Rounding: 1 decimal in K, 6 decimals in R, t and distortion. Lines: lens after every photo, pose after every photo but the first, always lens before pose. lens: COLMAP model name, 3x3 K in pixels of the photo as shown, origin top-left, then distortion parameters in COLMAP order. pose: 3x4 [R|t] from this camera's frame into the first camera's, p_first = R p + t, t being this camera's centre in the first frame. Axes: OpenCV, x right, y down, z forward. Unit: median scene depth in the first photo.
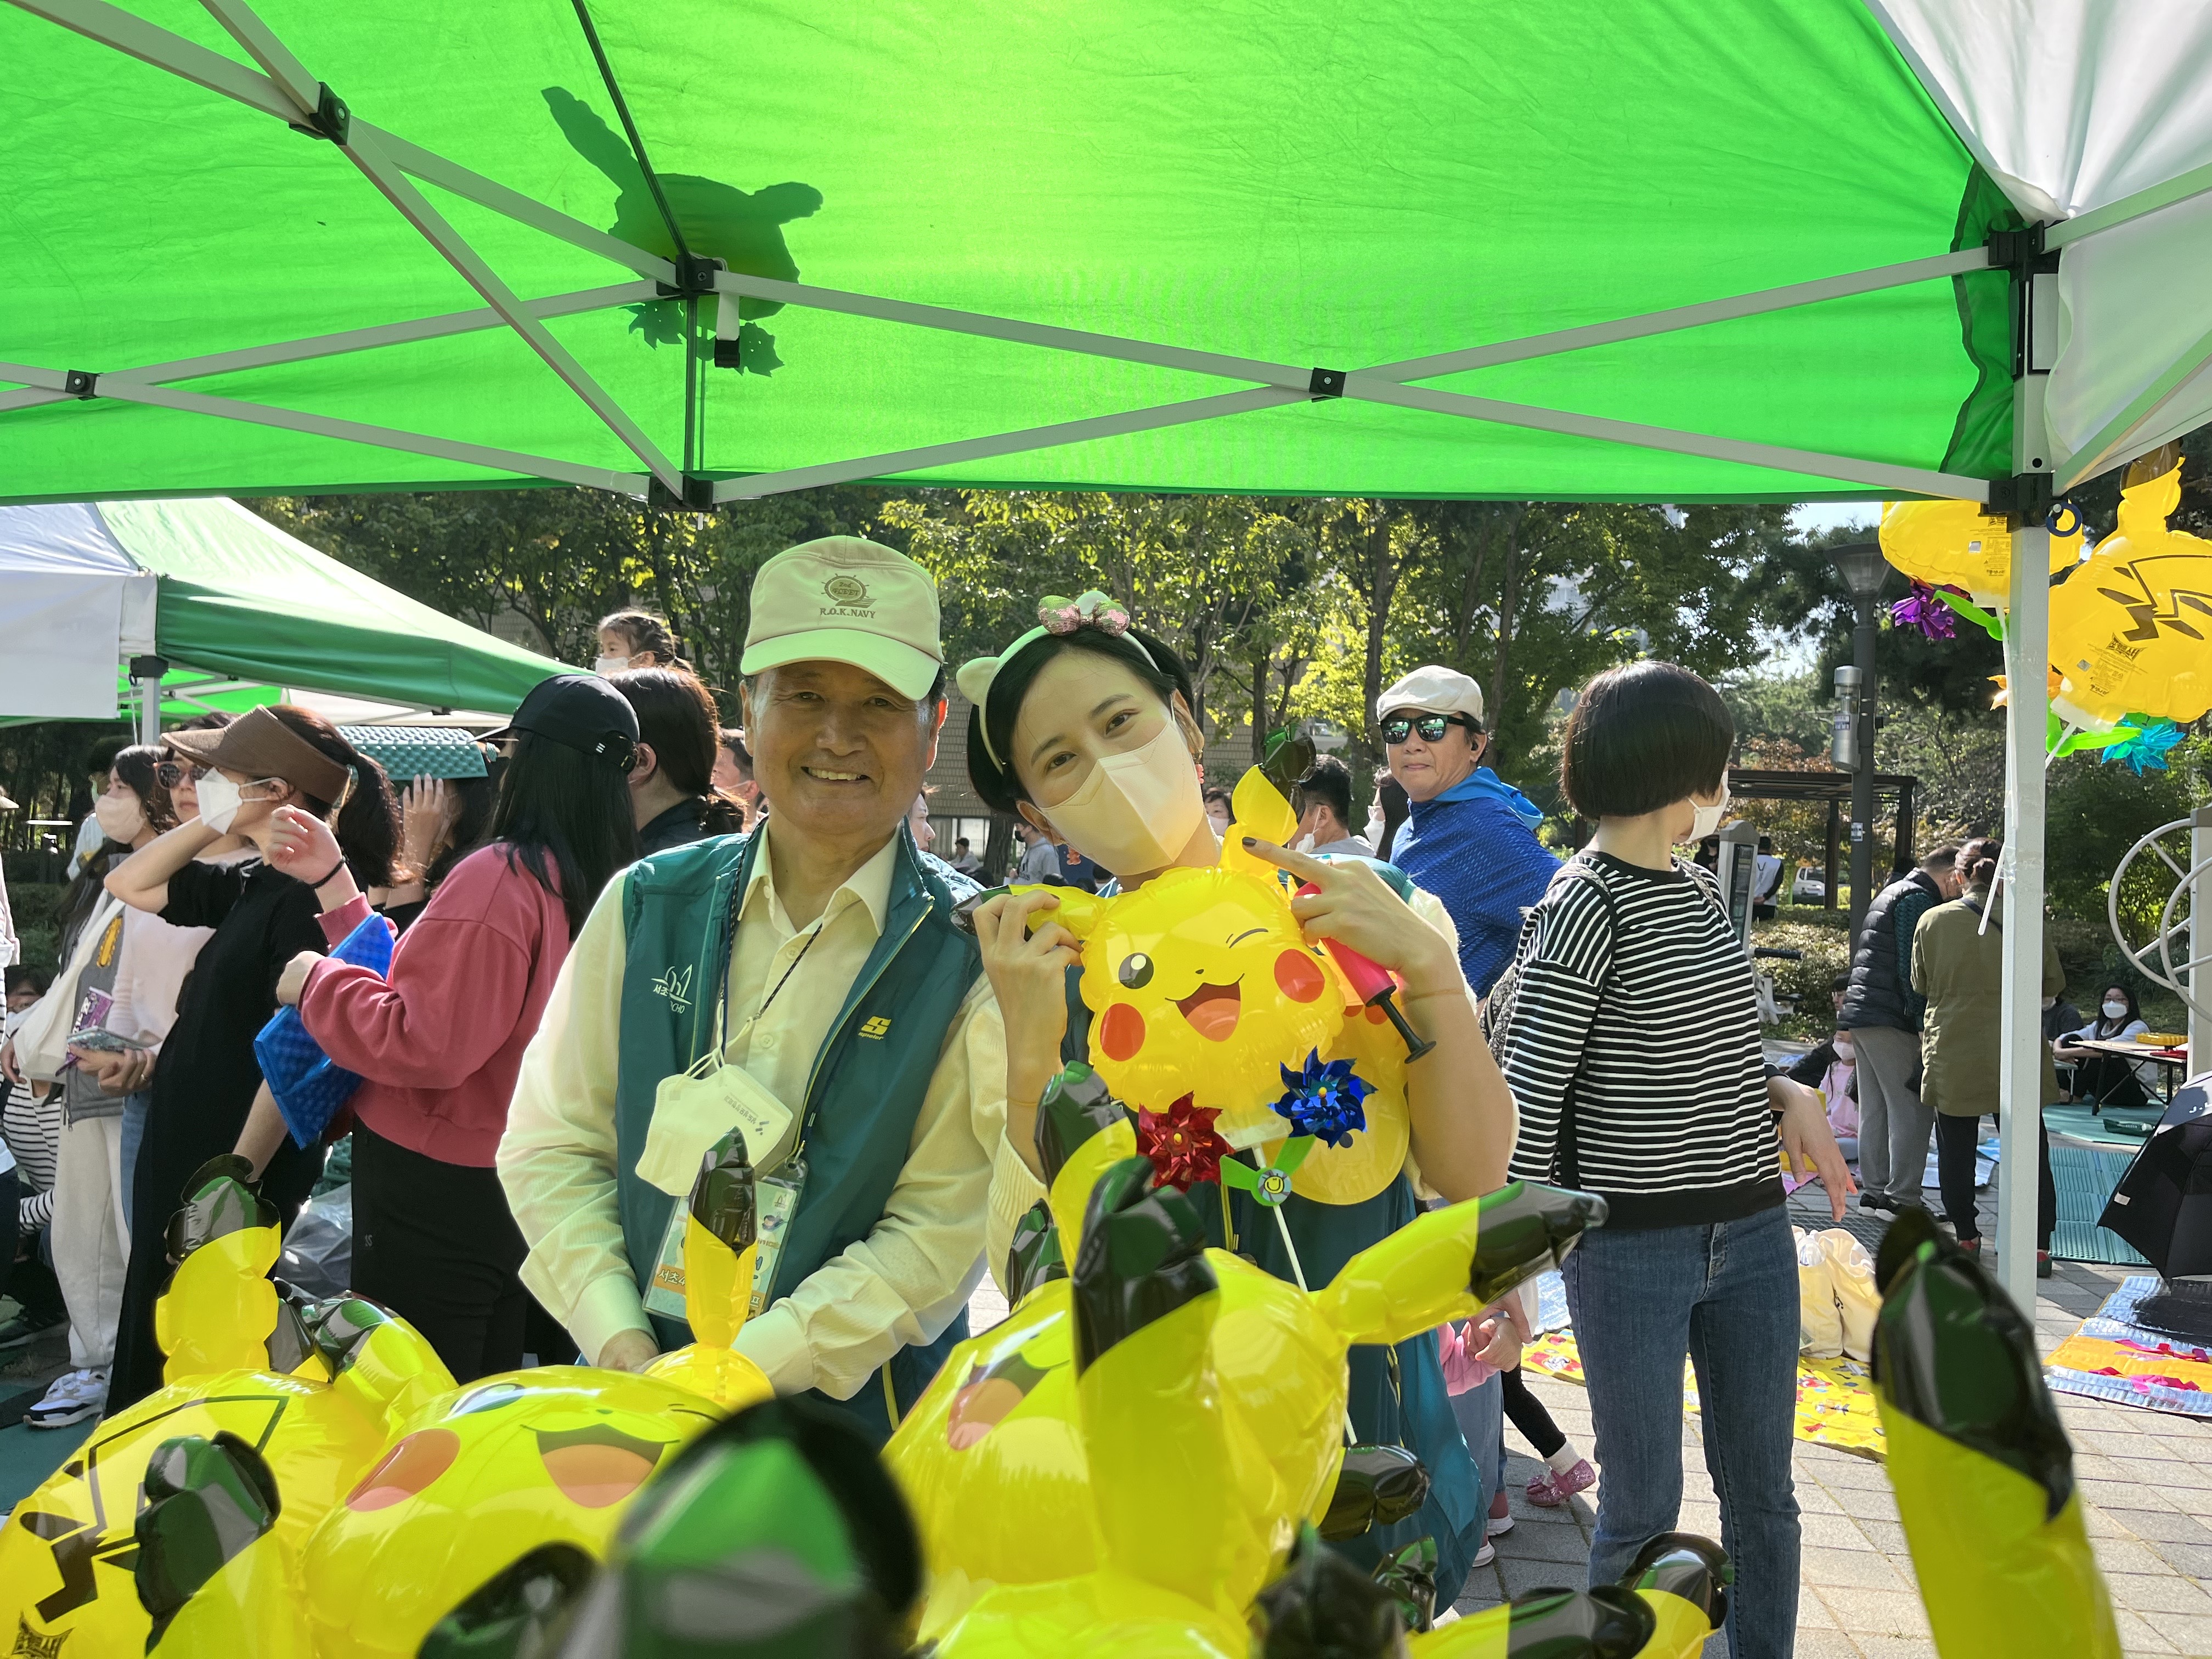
lens RADIAL K [[1675.4, 0, 1106.0], [0, 1675.4, 829.5], [0, 0, 1]] dist [0.138293, -0.183637]
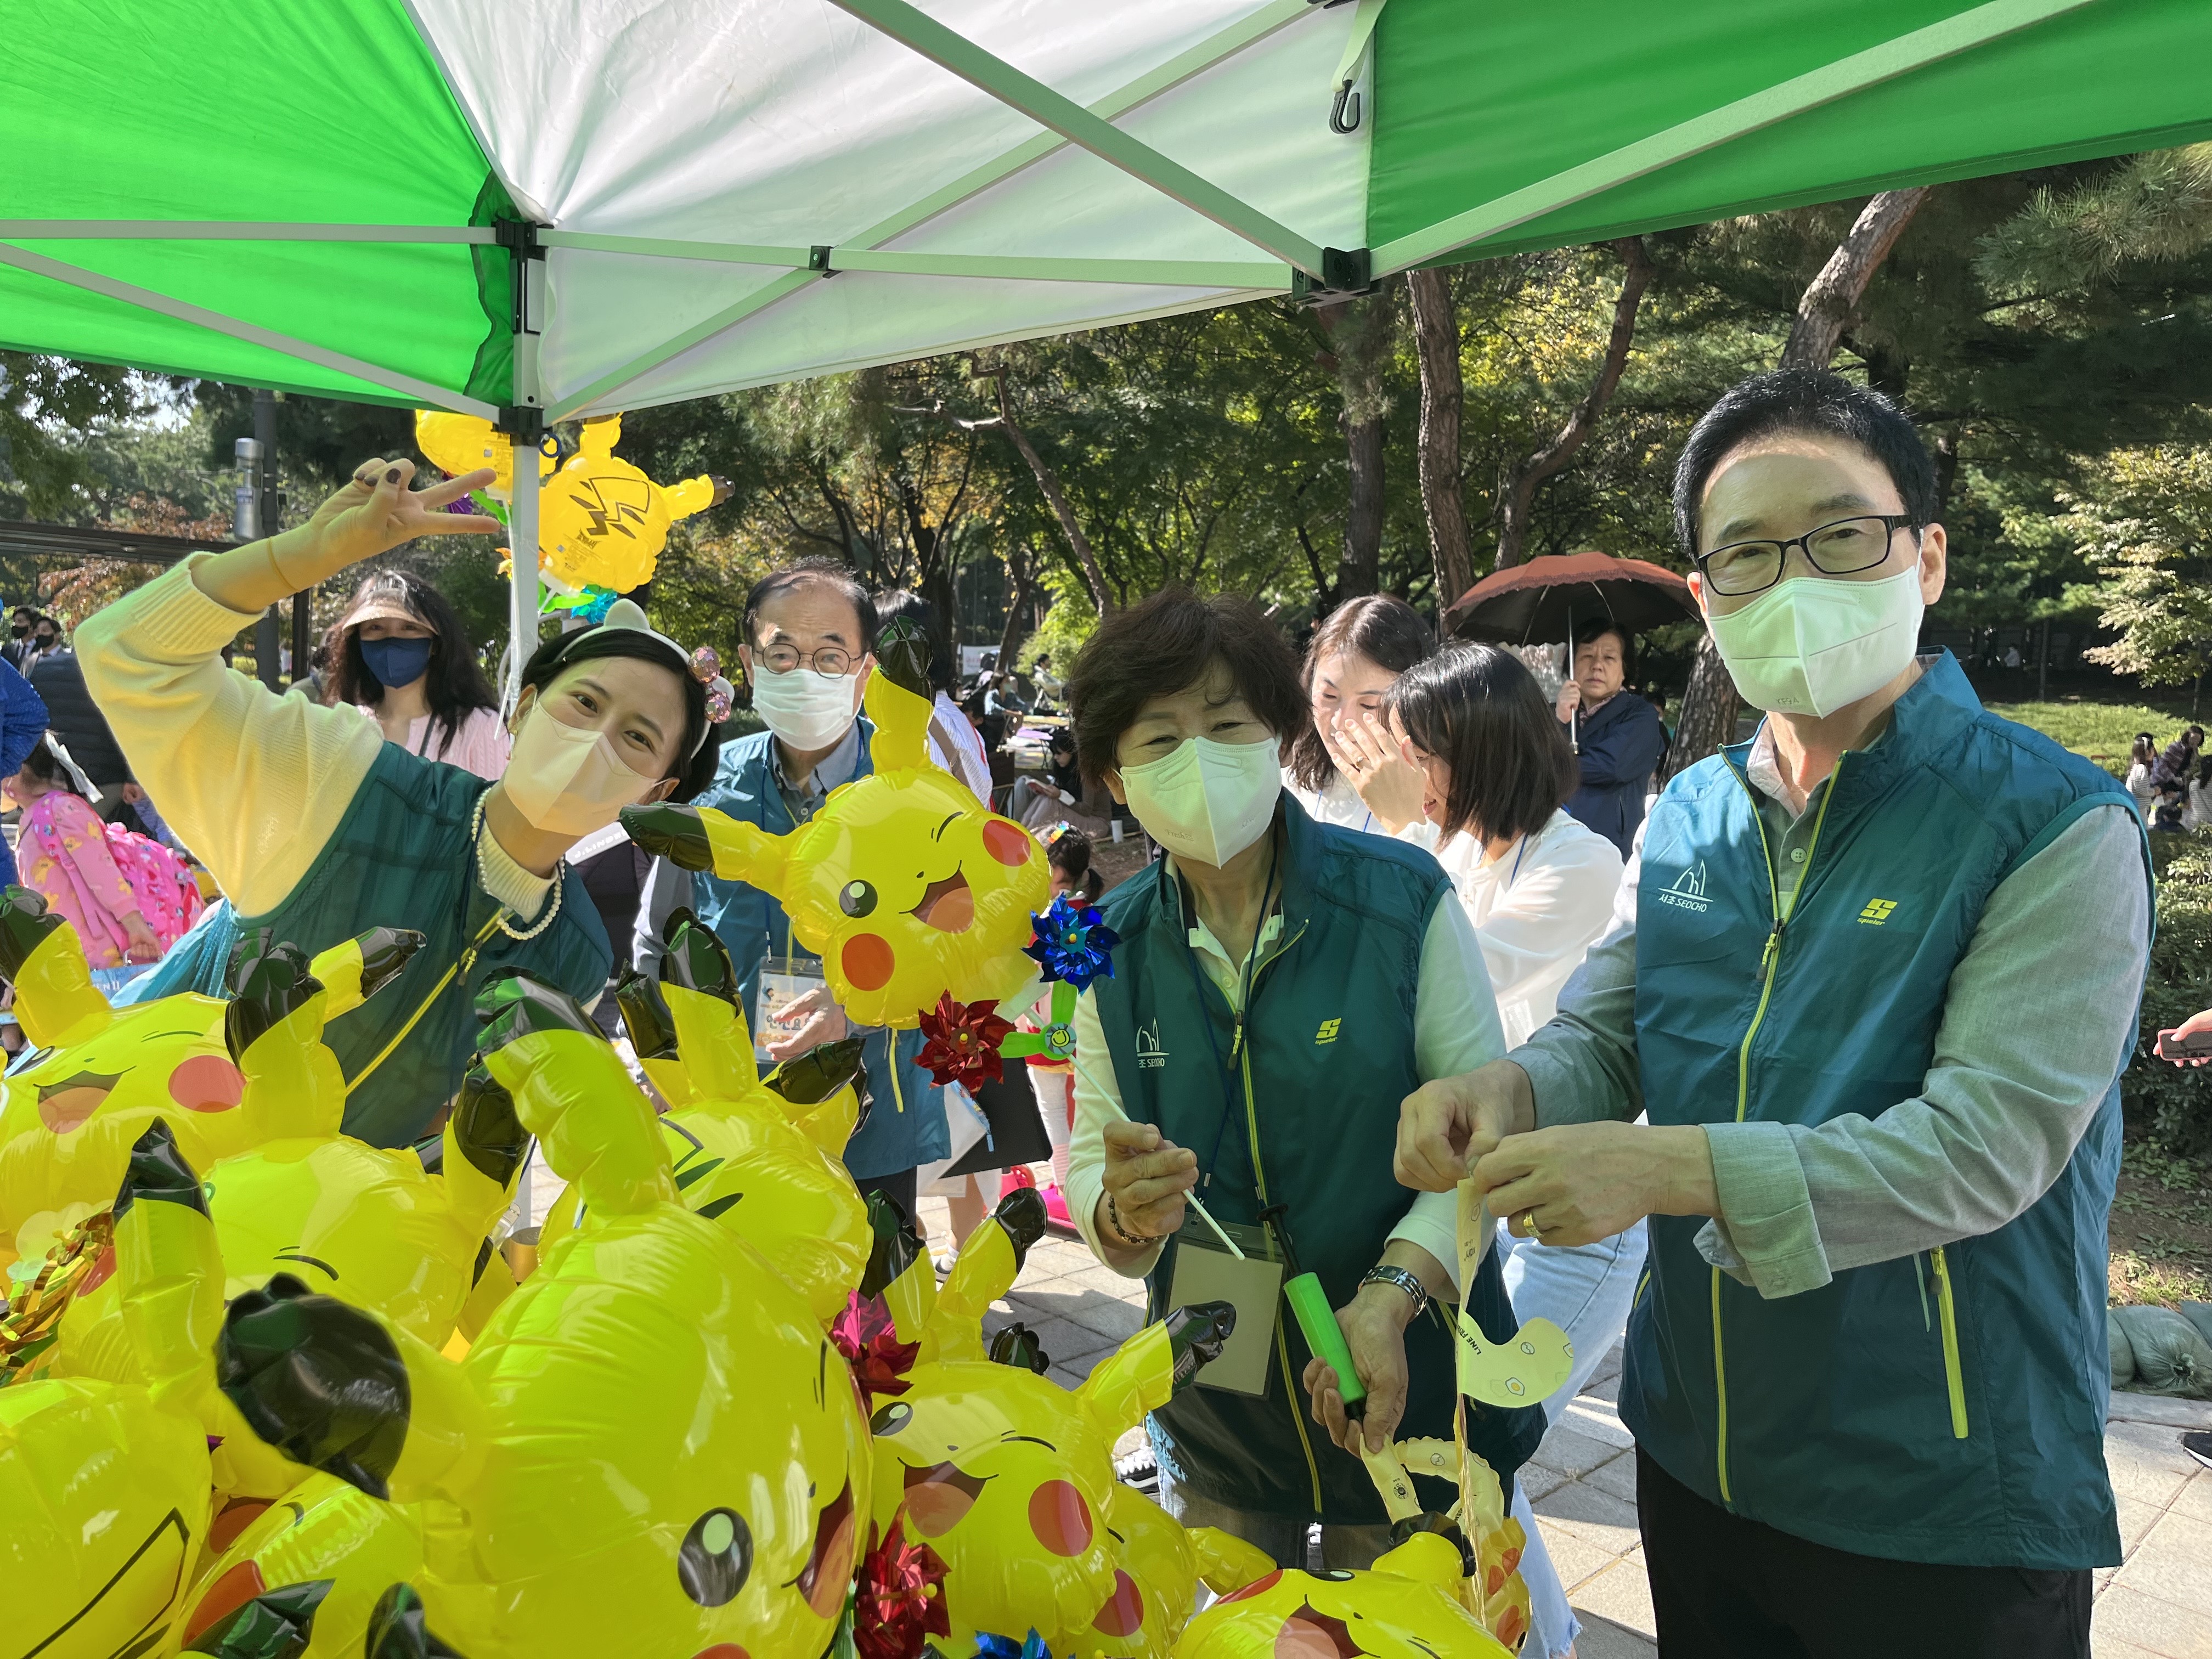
lens RADIAL K [[1664.3, 0, 1106.0], [0, 1664.3, 829.5], [0, 0, 1]] dist [0.044438, -0.084100]
pose [[0.633340, -0.071200, 0.770592, -0.226484], [-0.033599, 0.992290, 0.119299, -0.045751], [-0.773144, -0.101448, 0.626064, -0.235467]]
